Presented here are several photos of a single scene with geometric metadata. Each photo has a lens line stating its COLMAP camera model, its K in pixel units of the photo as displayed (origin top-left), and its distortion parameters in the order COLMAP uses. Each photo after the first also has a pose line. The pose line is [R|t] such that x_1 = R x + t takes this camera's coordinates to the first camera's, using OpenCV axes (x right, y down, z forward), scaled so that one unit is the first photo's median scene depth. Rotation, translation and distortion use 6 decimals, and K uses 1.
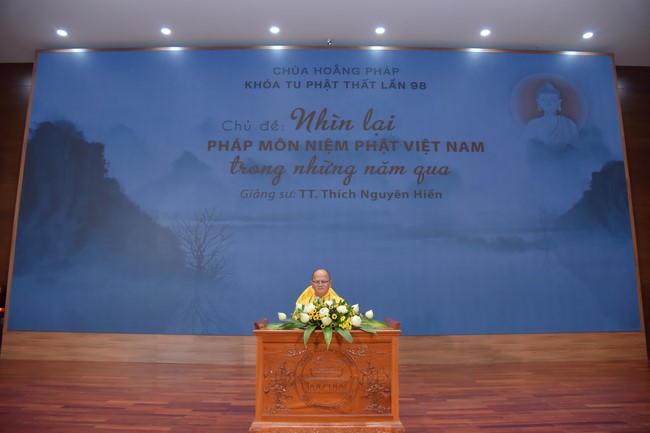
lens RADIAL K [[443.2, 0, 325.0], [0, 443.2, 216.5], [0, 0, 1]] dist [-0.114404, 0.065309]
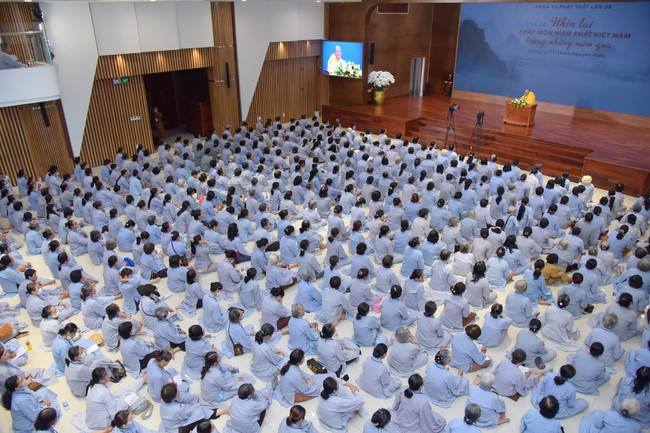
lens RADIAL K [[443.2, 0, 325.0], [0, 443.2, 216.5], [0, 0, 1]] dist [-0.114404, 0.065309]
pose [[0.704616, 0.296016, -0.644896, 0.987018], [0.120357, 0.845805, 0.519739, -0.741392], [0.699307, -0.443834, 0.560340, -1.963160]]
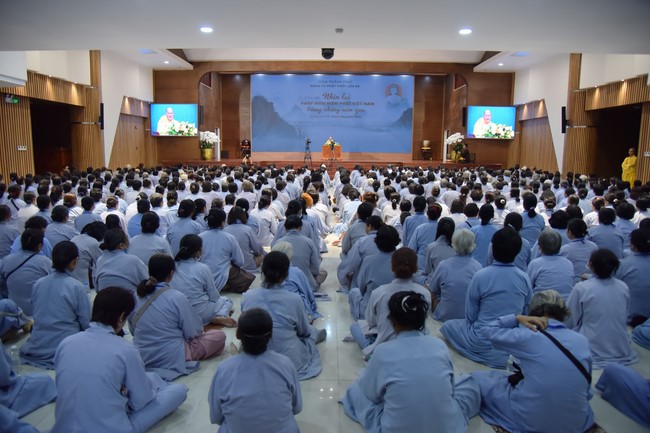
lens RADIAL K [[453.1, 0, 325.0], [0, 453.1, 216.5], [0, 0, 1]] dist [-0.120409, 0.079761]
pose [[0.999938, 0.008378, -0.007345, -0.023398], [-0.005779, 0.953602, 0.301014, -0.402879], [0.009526, -0.300952, 0.953592, -3.036331]]
